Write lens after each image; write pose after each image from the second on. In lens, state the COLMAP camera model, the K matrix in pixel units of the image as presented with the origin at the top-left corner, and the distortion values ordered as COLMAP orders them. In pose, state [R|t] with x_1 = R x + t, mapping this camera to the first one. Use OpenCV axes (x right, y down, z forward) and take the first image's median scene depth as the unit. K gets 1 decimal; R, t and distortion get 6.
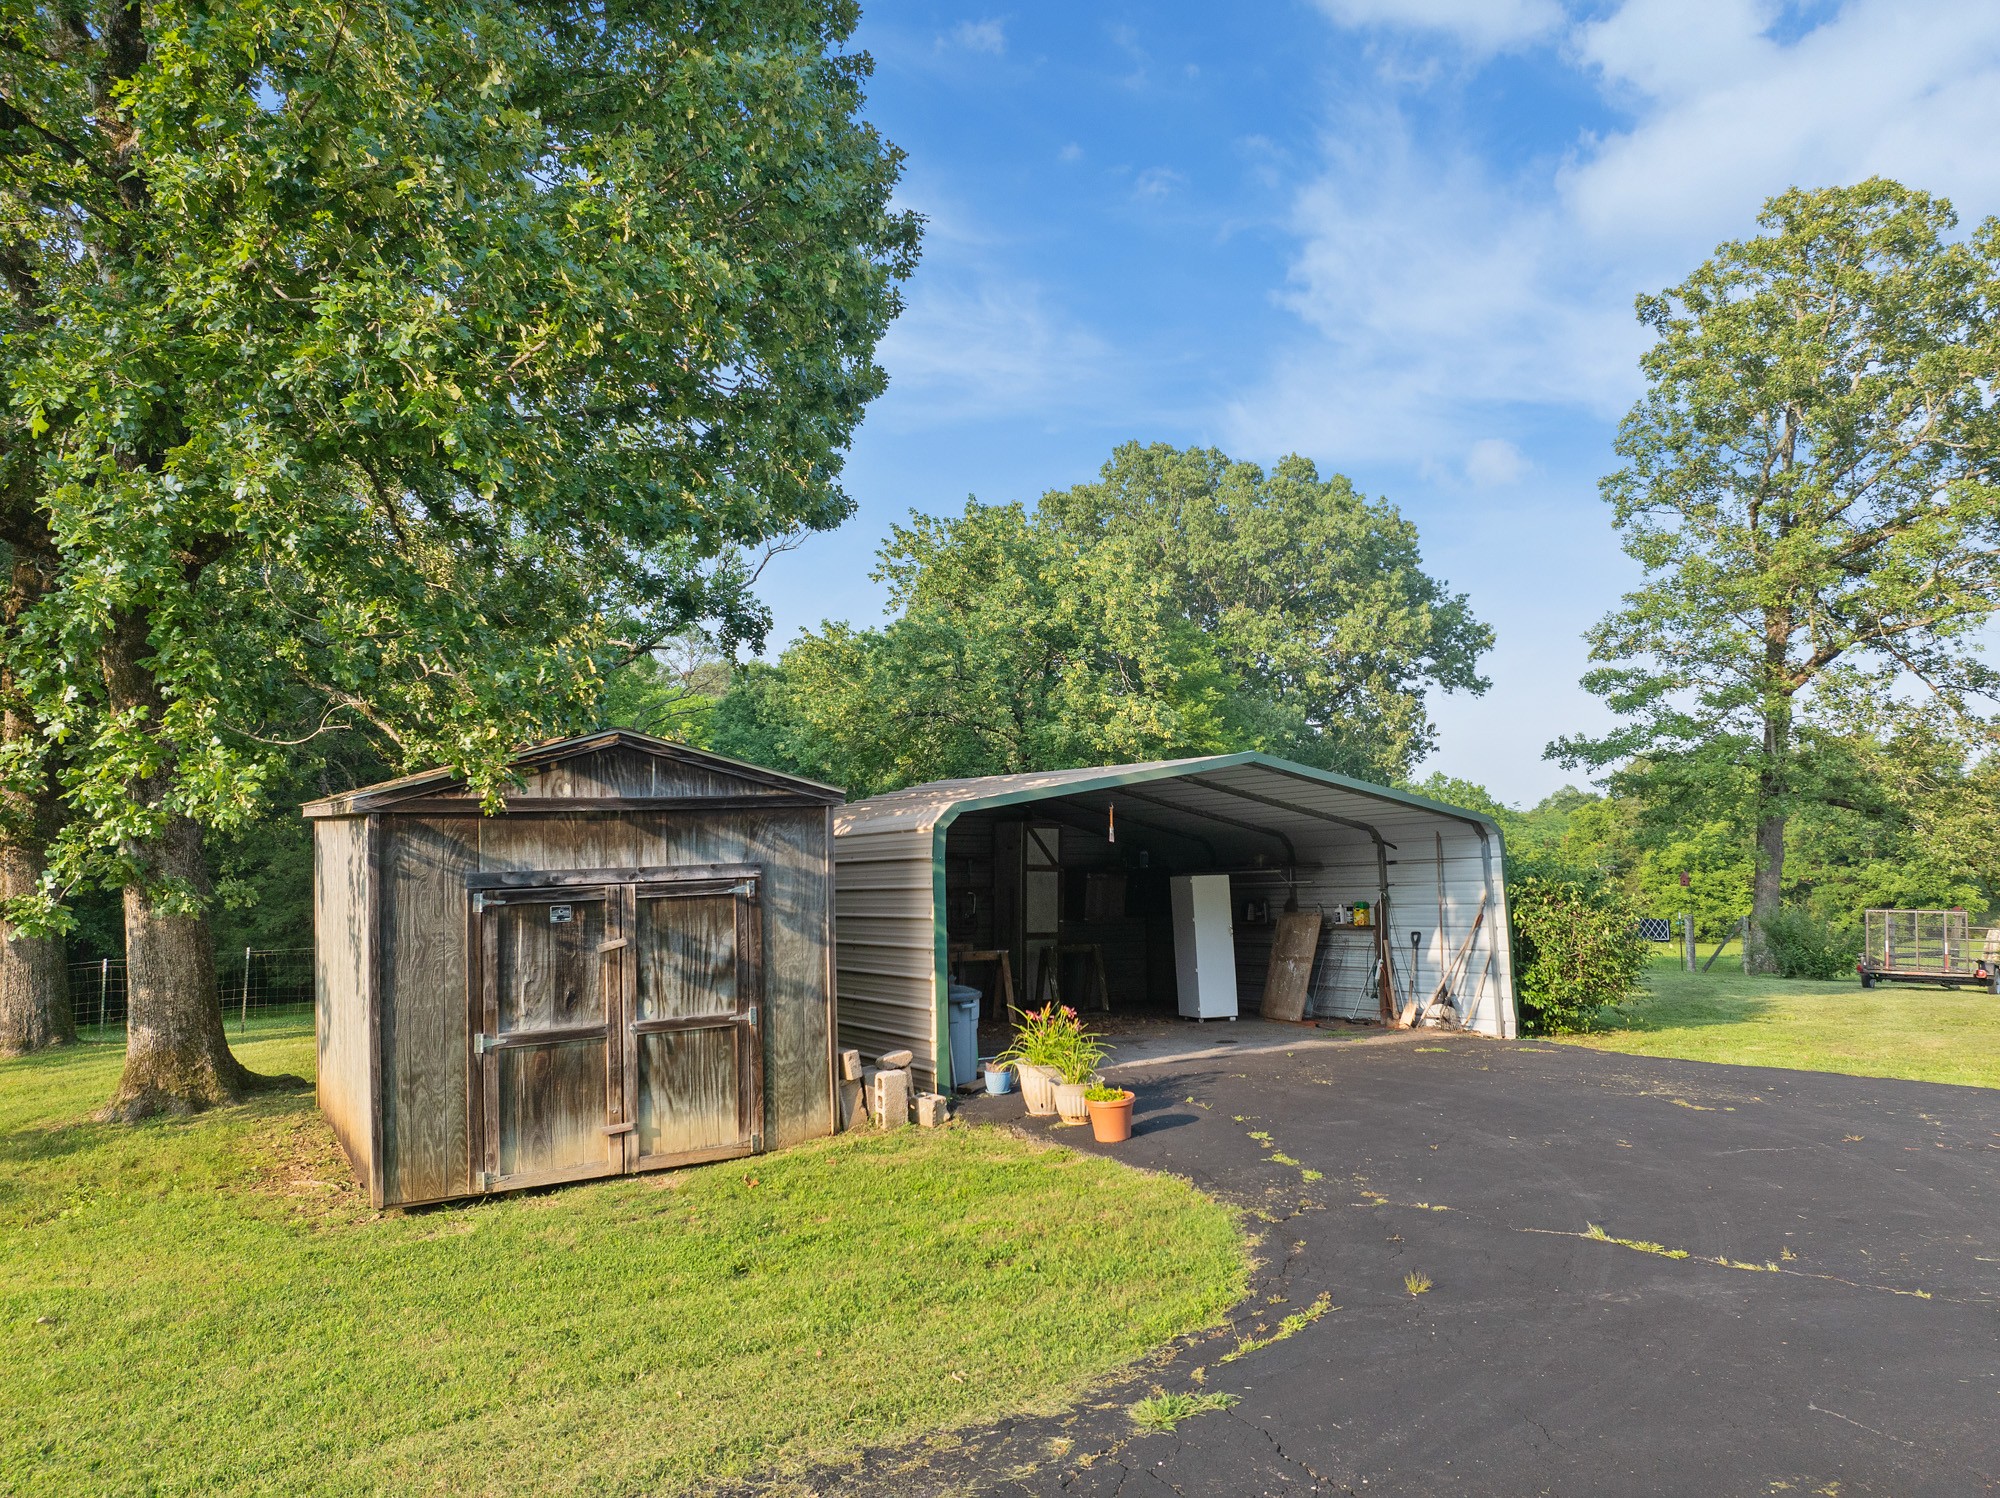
lens RADIAL K [[1409.3, 0, 1000.0], [0, 1409.3, 749.0], [0, 0, 1]] dist [-0.030950, -0.000948]
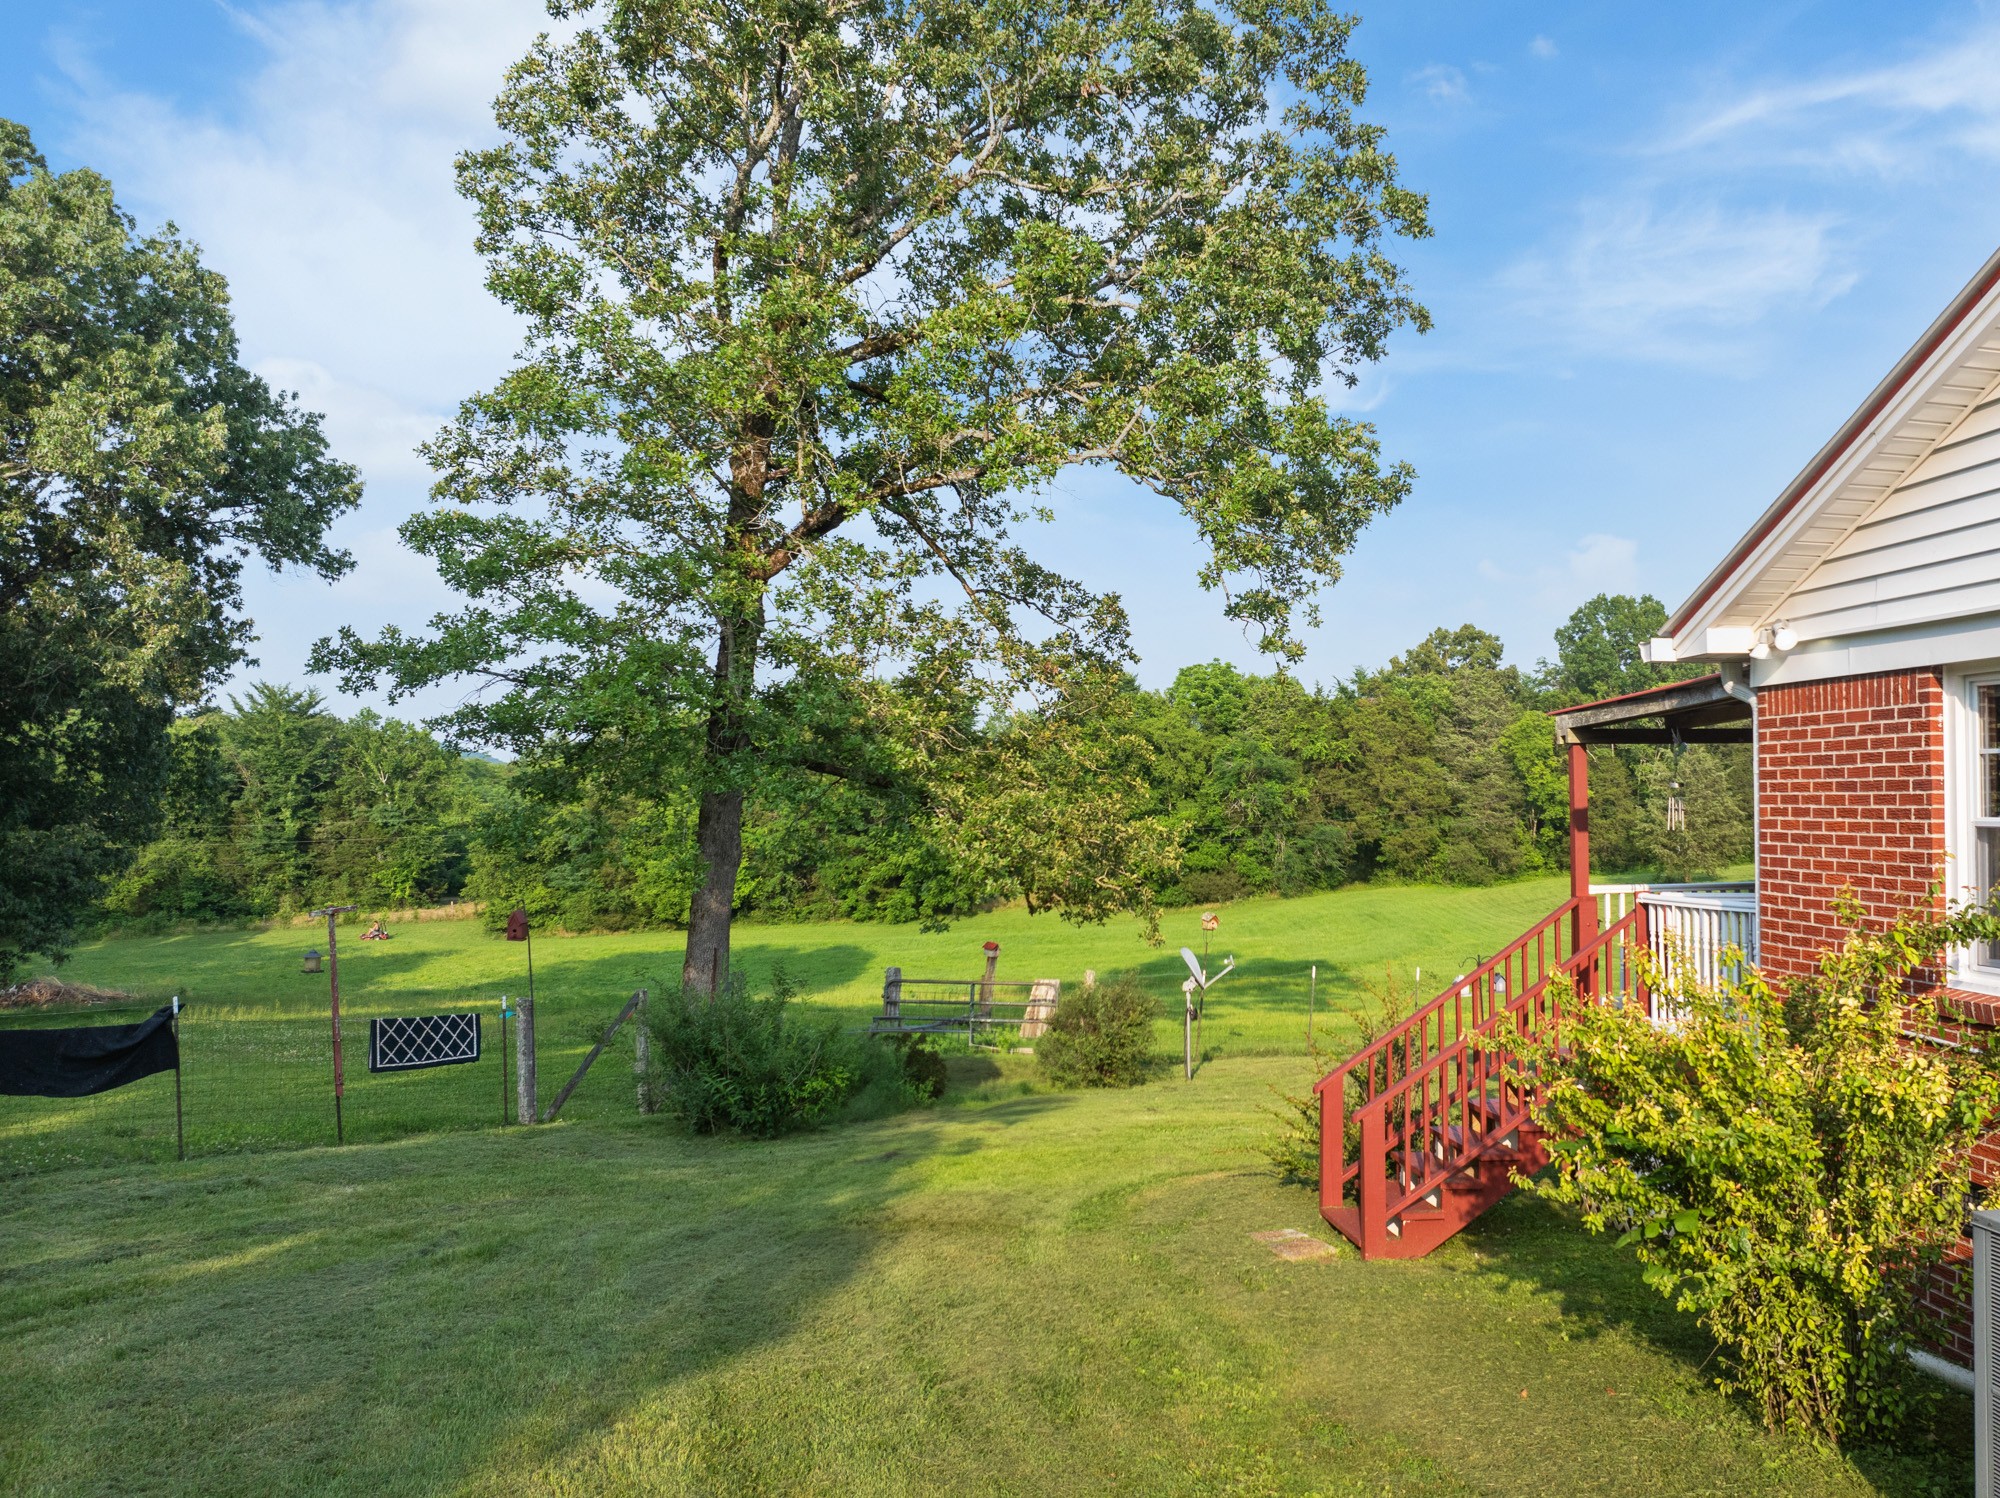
lens RADIAL K [[1658.8, 0, 1165.7], [0, 1658.8, 738.2], [0, 0, 1]] dist [0.000464, -0.036896]
pose [[0.747554, 0.026952, 0.663654, 0.221646], [-0.046516, 0.998847, 0.011832, 0.009684], [-0.662571, -0.039716, 0.747946, 0.346628]]
